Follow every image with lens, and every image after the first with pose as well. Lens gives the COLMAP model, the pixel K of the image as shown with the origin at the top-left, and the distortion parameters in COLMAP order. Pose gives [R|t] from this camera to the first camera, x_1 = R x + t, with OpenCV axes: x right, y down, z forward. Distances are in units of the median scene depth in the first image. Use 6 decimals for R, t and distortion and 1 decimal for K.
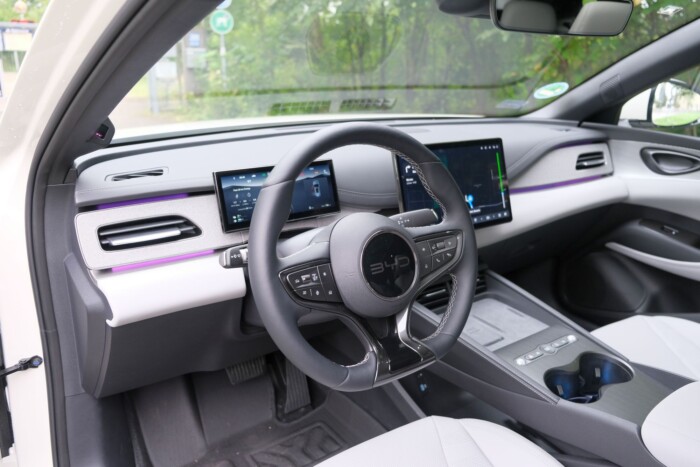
lens RADIAL K [[552.4, 0, 350.5], [0, 552.4, 234.4], [0, 0, 1]] dist [-0.041823, -0.000843]
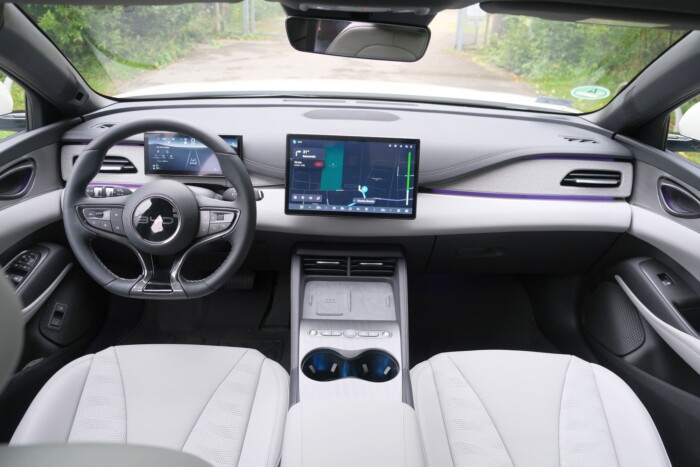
lens RADIAL K [[552.4, 0, 350.6], [0, 552.4, 233.2], [0, 0, 1]] dist [-0.041823, -0.000843]
pose [[0.823550, 0.253804, -0.507295, 0.761809], [-0.197085, 0.966629, 0.163663, -0.151898], [0.531904, -0.034805, 0.846089, 0.042257]]
